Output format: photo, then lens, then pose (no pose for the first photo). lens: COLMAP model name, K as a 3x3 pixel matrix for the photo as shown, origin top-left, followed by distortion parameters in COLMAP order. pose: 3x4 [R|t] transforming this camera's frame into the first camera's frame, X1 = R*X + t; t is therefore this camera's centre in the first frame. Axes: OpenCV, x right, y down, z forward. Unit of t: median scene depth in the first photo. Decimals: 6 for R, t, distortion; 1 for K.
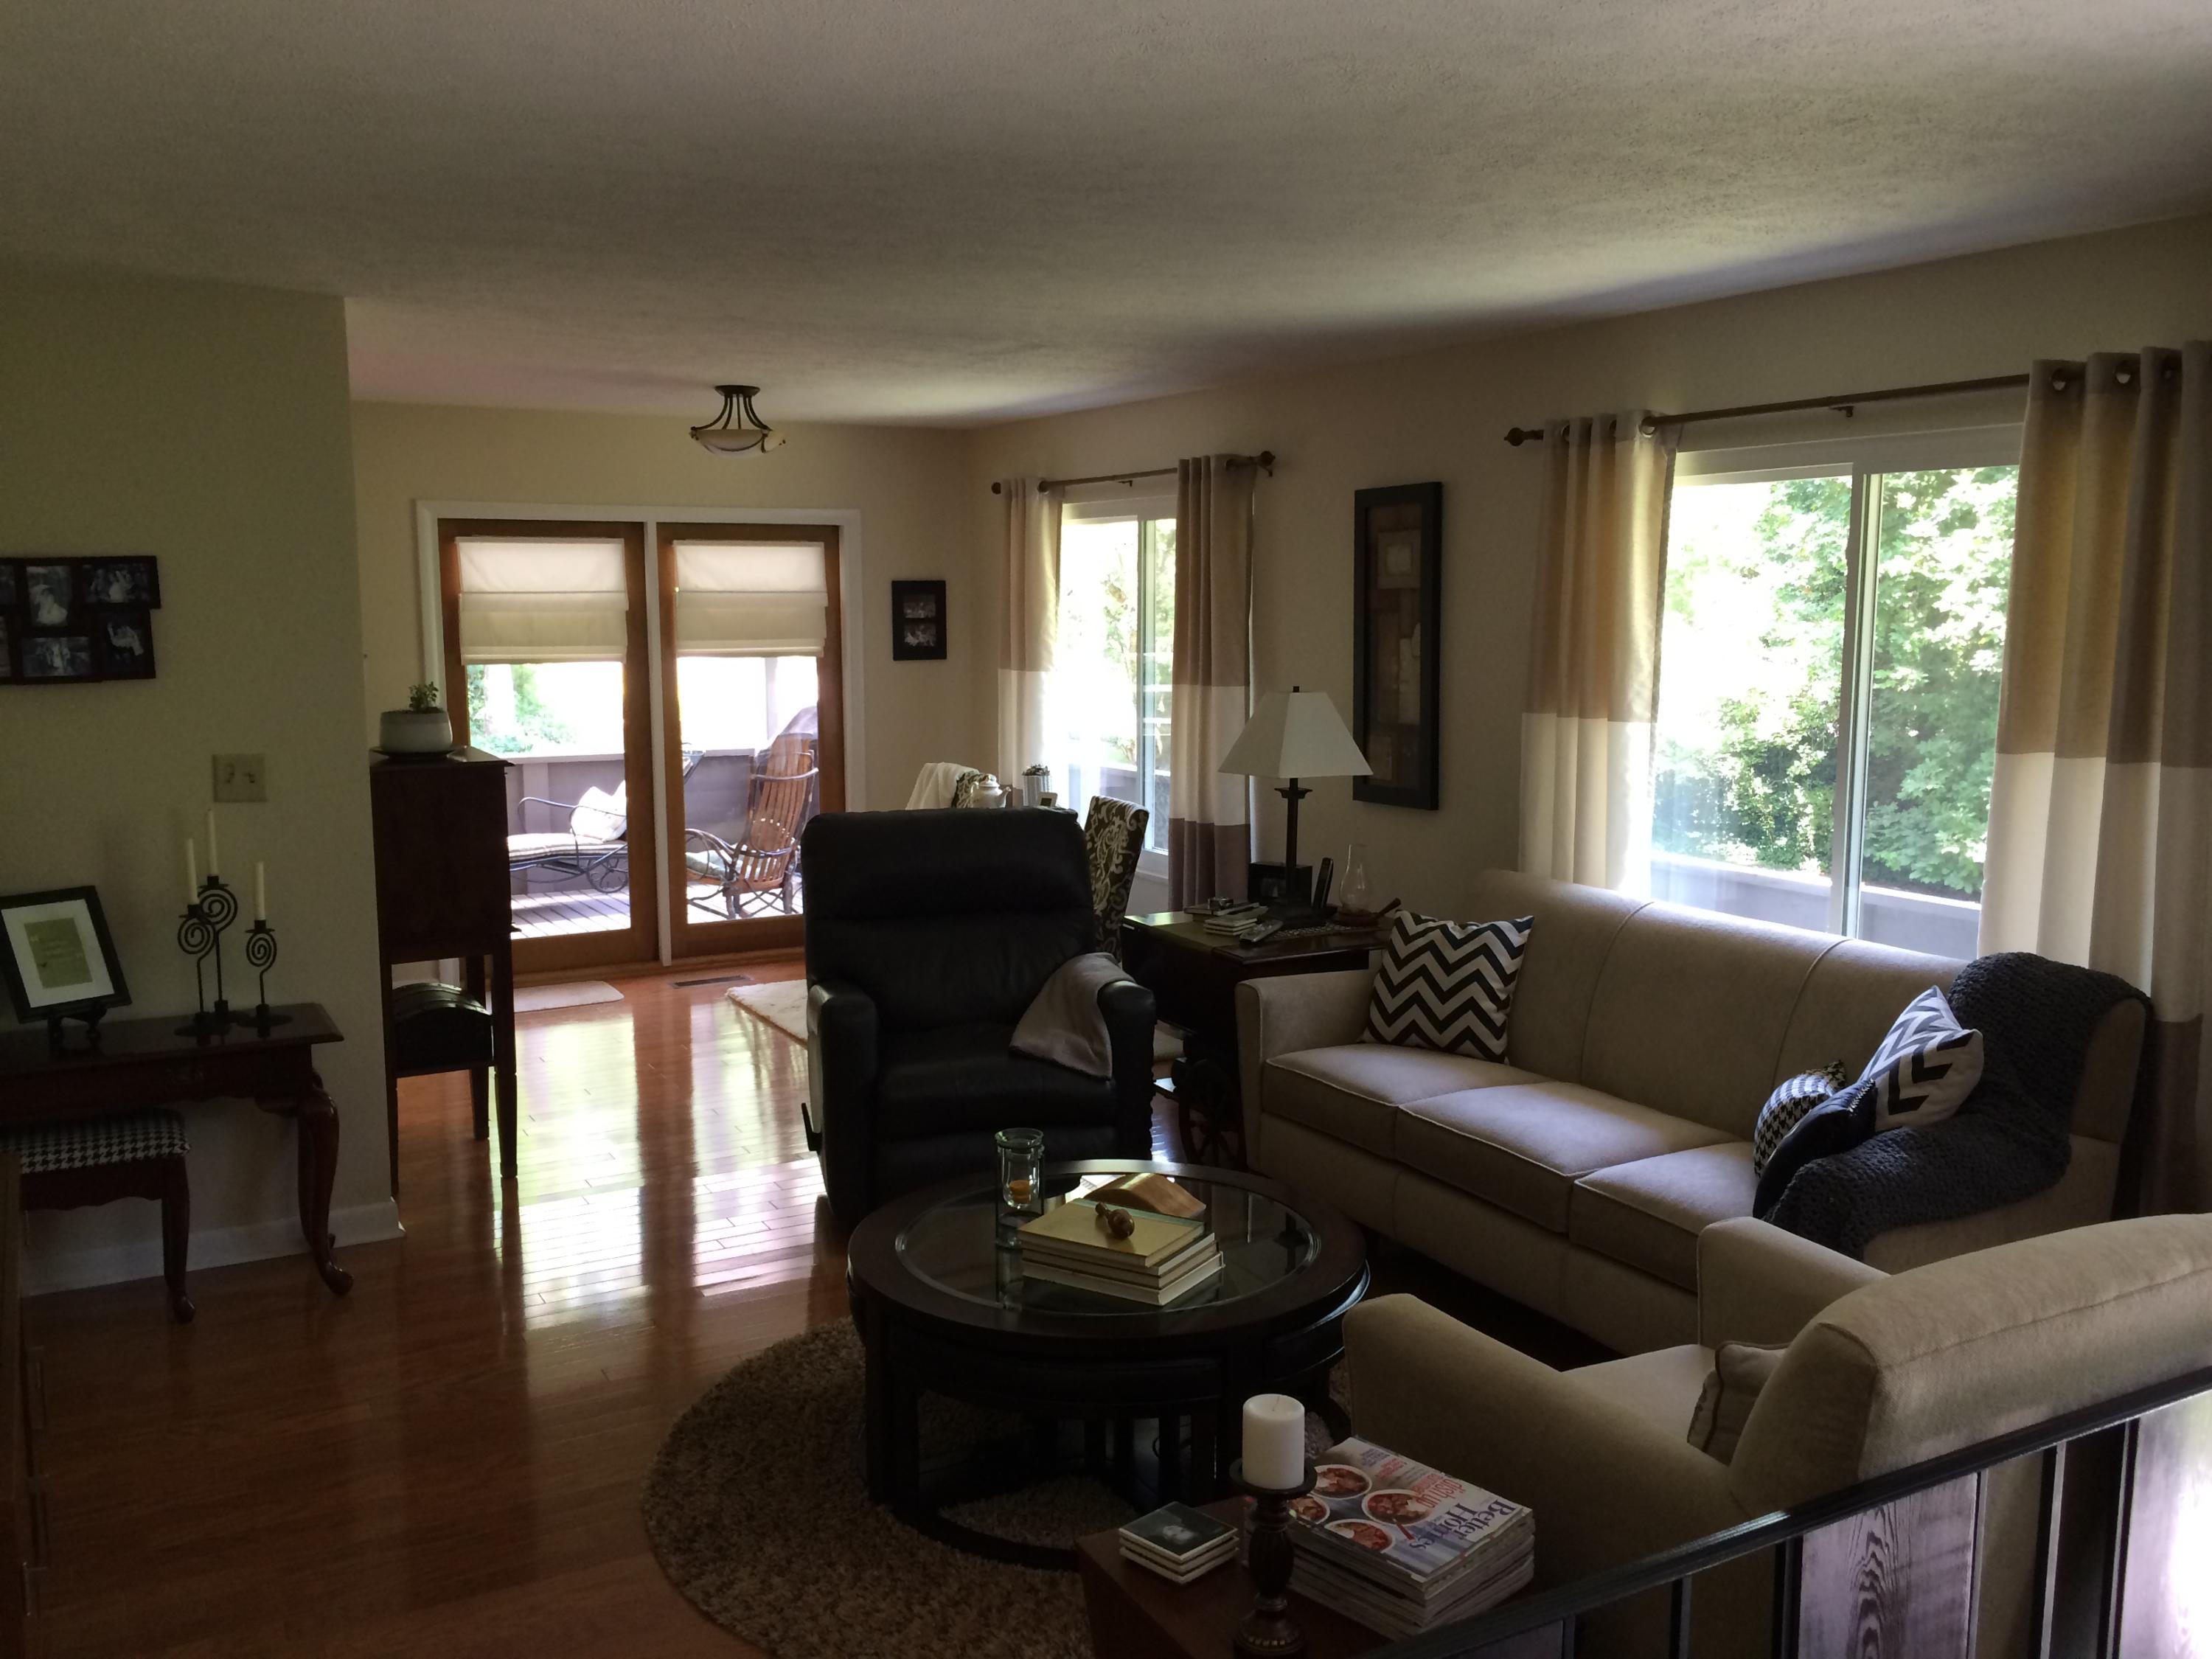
lens RADIAL K [[1896.1, 0, 1106.0], [0, 1896.1, 829.5], [0, 0, 1]] dist [0.068936, -0.091546]
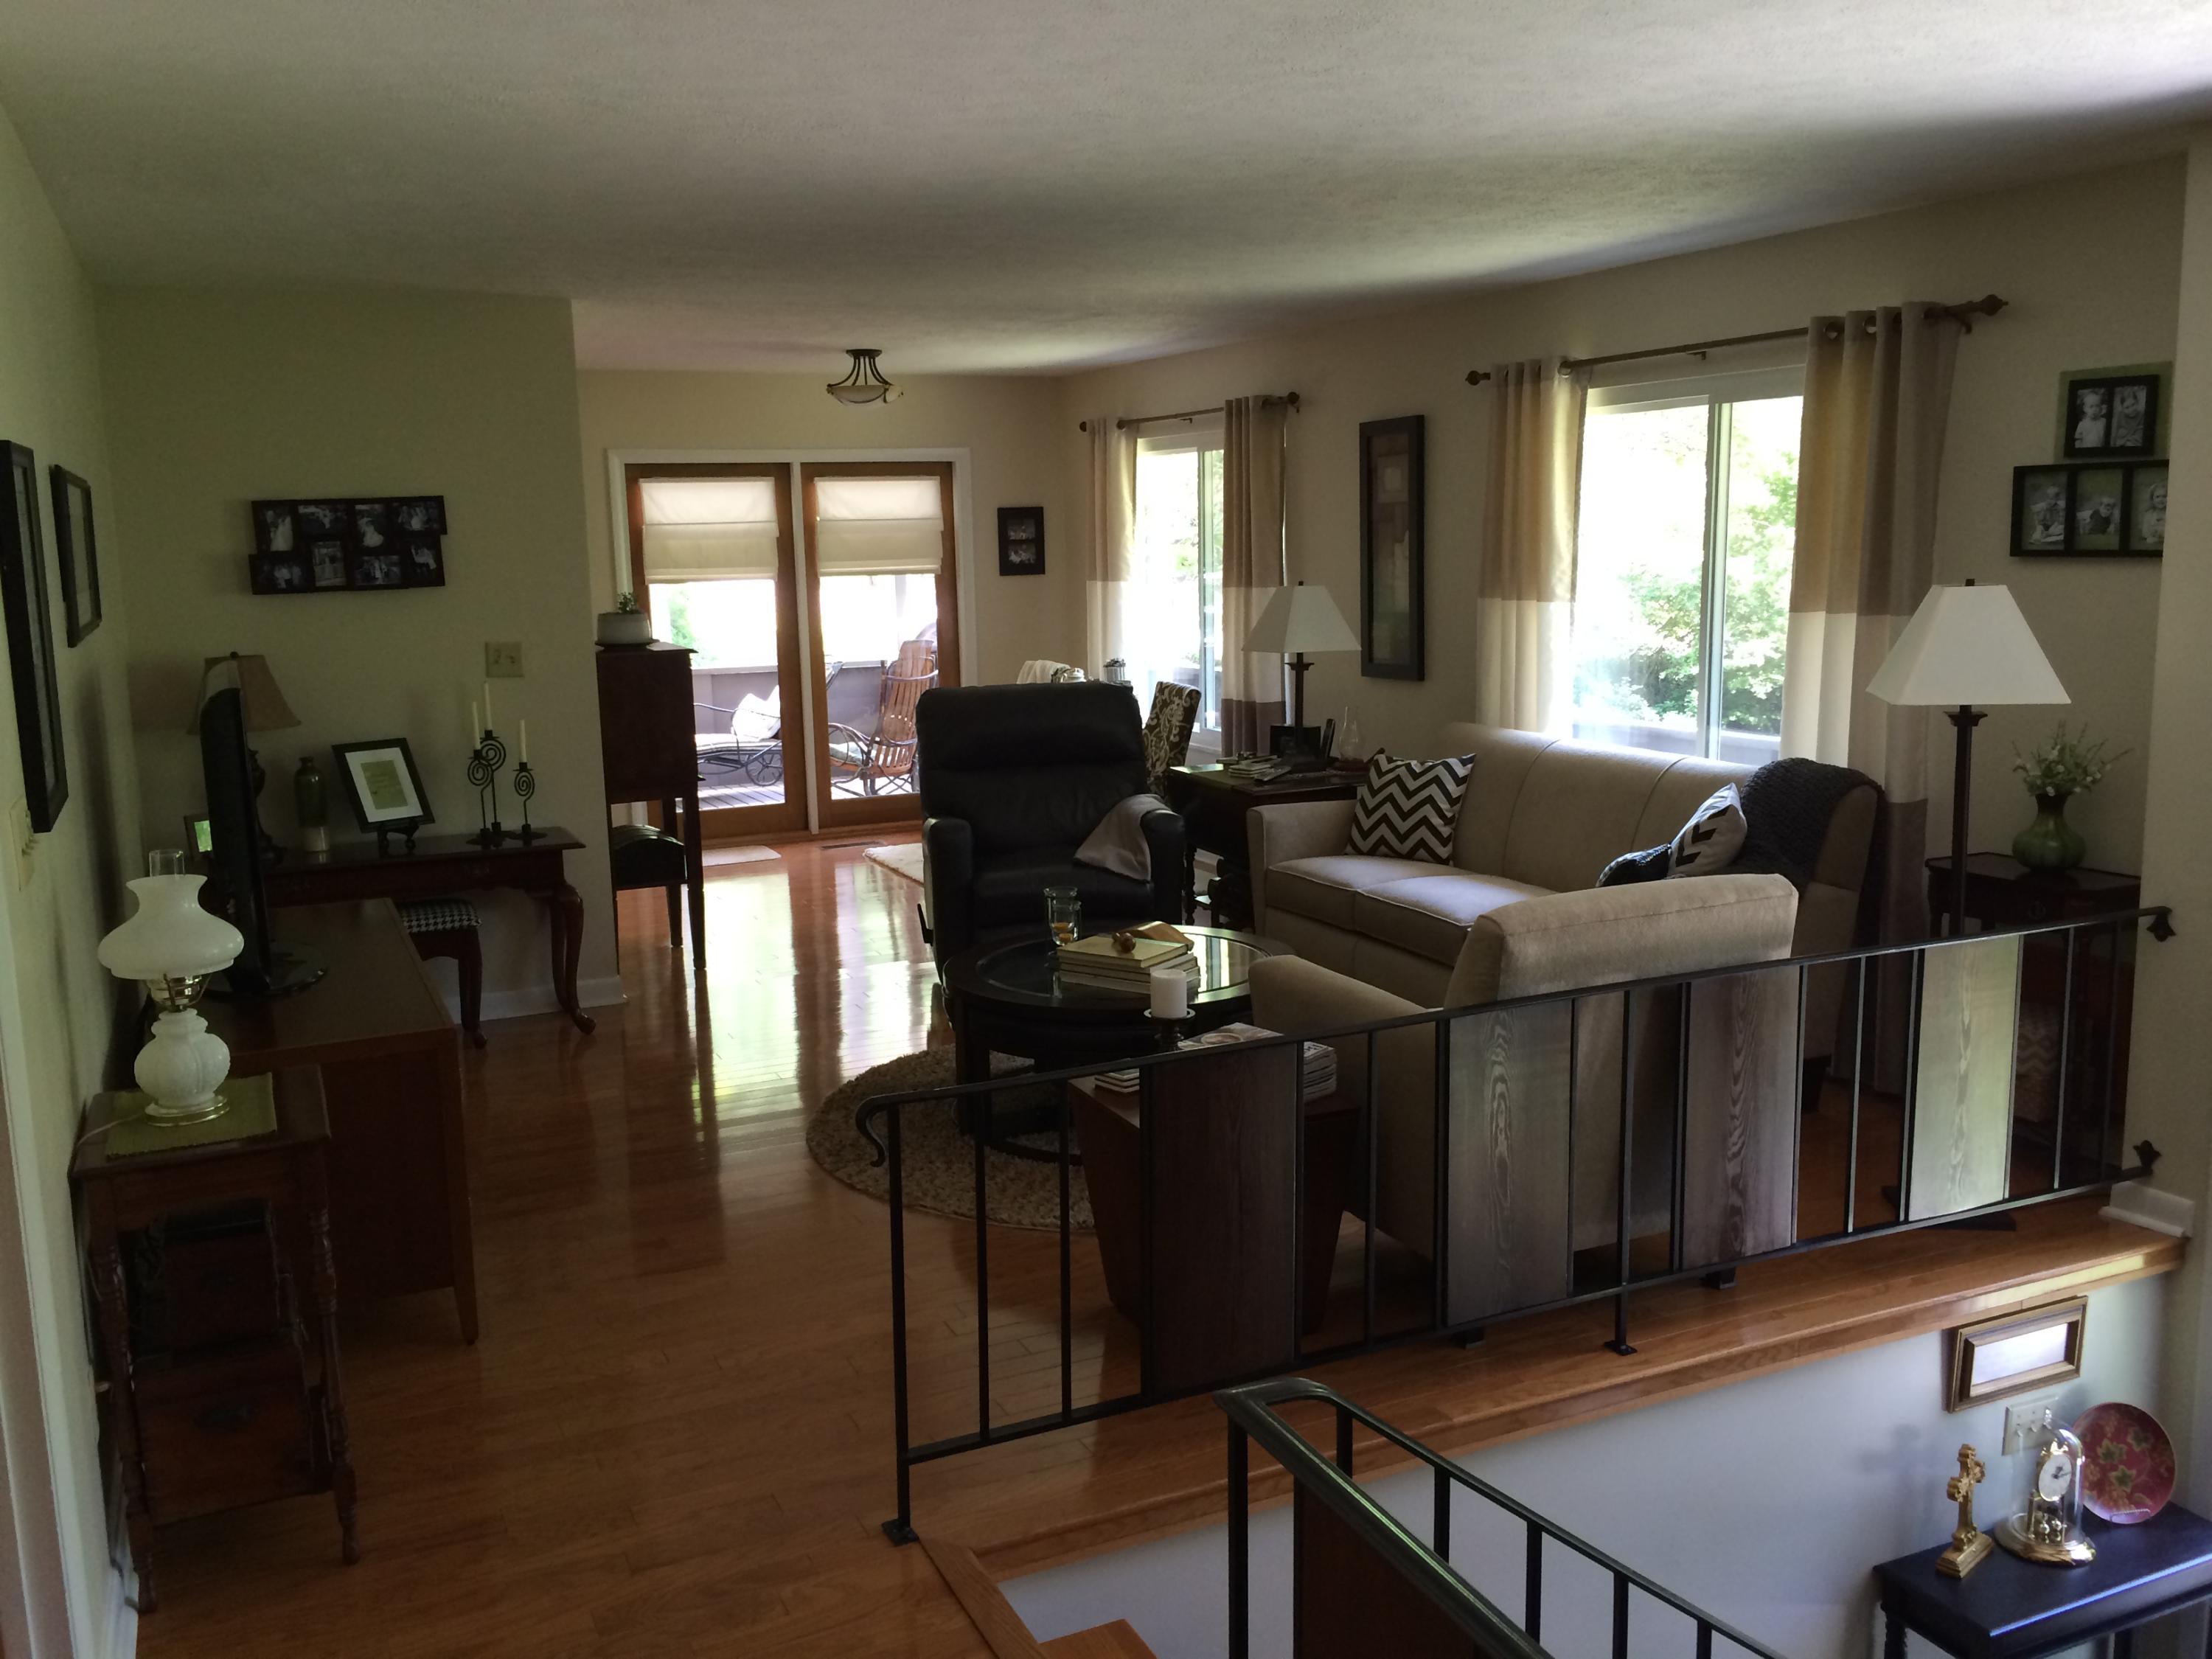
lens RADIAL K [[1896.1, 0, 1106.0], [0, 1896.1, 829.5], [0, 0, 1]] dist [0.068936, -0.091546]
pose [[0.997210, -0.008918, -0.074109, 0.065270], [0.011518, 0.999330, 0.034733, 0.046150], [0.073749, -0.035490, 0.996645, -0.288112]]
